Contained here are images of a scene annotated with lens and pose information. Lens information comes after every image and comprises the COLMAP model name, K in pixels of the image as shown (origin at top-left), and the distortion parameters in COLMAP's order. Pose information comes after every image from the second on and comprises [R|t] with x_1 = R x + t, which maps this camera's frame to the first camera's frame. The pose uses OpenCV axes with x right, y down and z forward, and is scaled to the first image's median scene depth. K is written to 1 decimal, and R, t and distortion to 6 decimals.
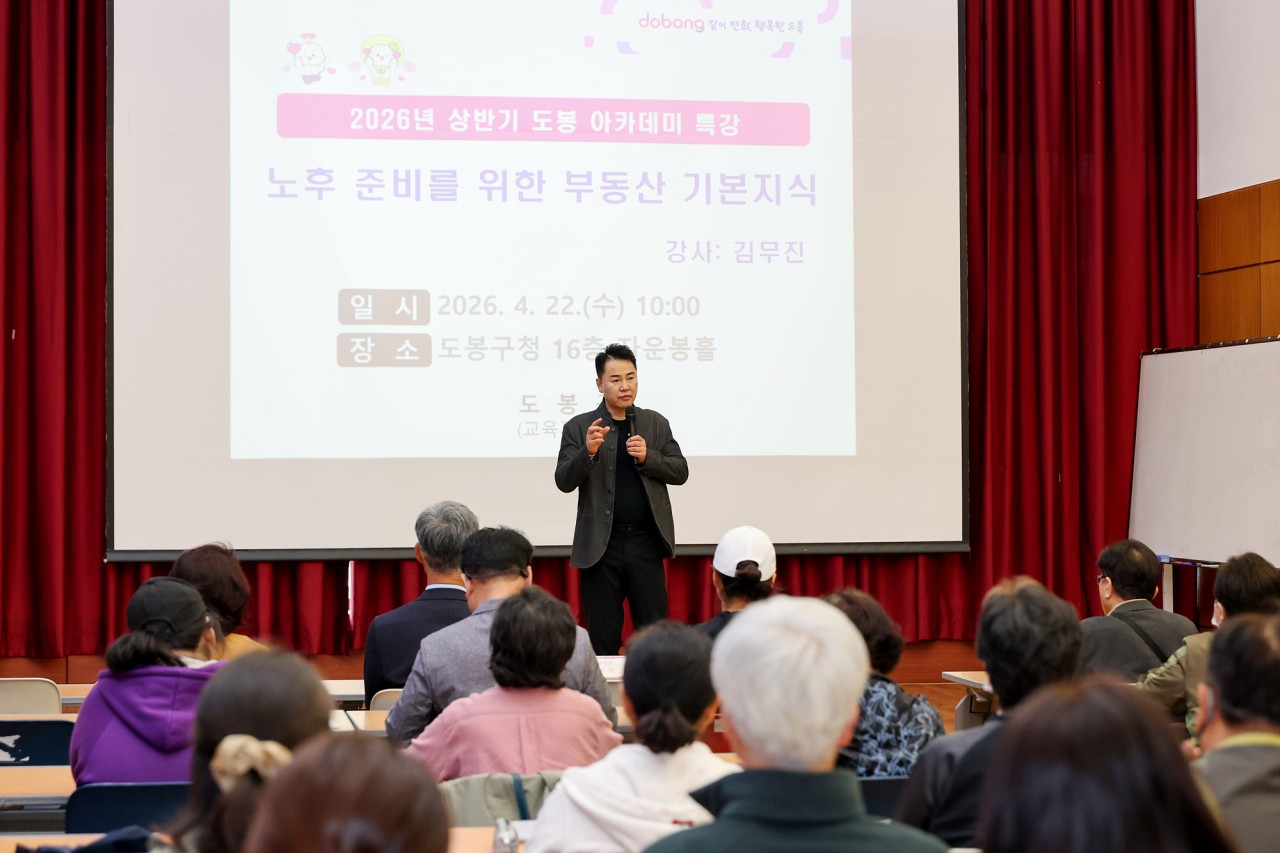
lens RADIAL K [[2665.1, 0, 641.8], [0, 2665.1, 423.7], [0, 0, 1]] dist [-0.042135, 0.000000]
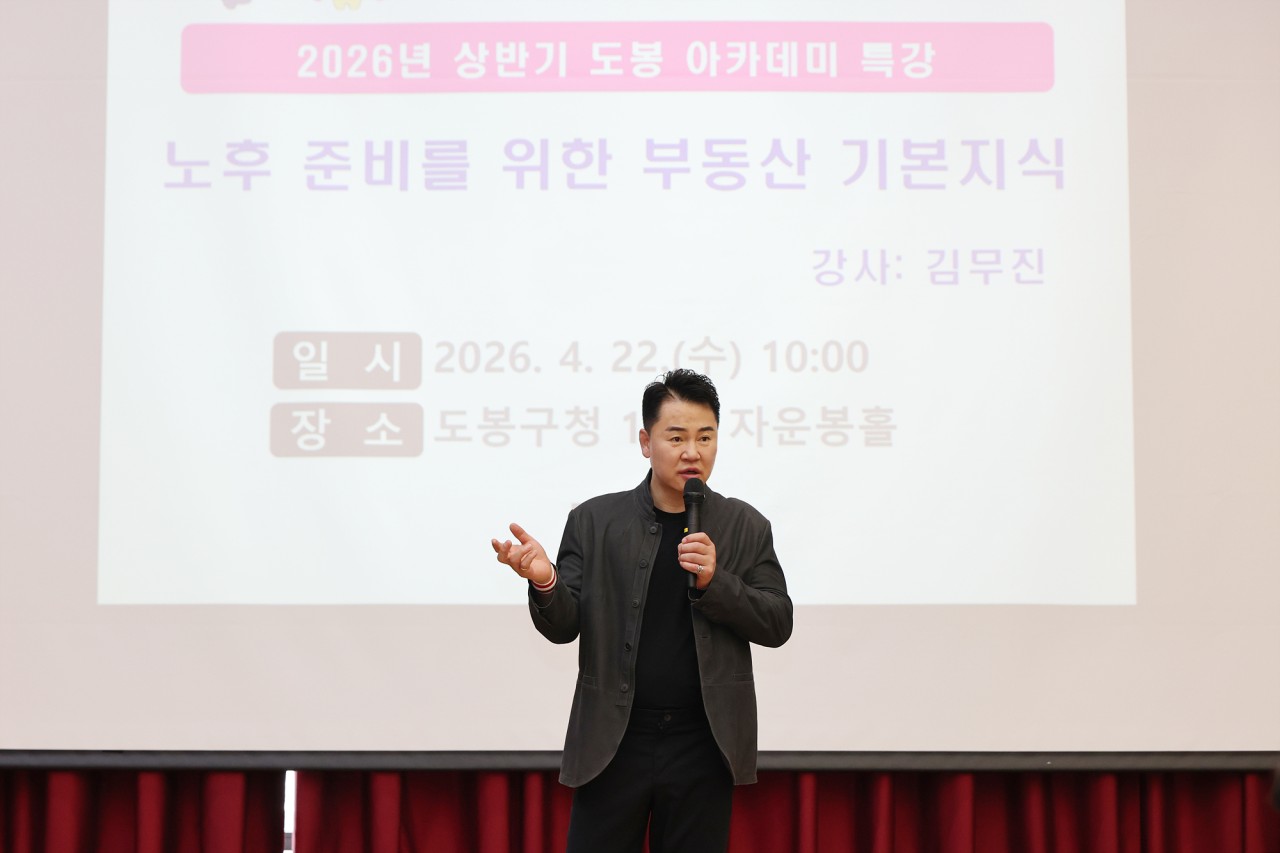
lens RADIAL K [[2860.7, 0, 639.3], [0, 2860.7, 425.0], [0, 0, 1]] dist [-0.055821, 0.000000]
pose [[0.979893, -0.010452, -0.199250, 0.101910], [-0.003769, 0.997479, -0.070860, 0.017986], [0.199488, 0.070186, 0.977383, 0.362433]]
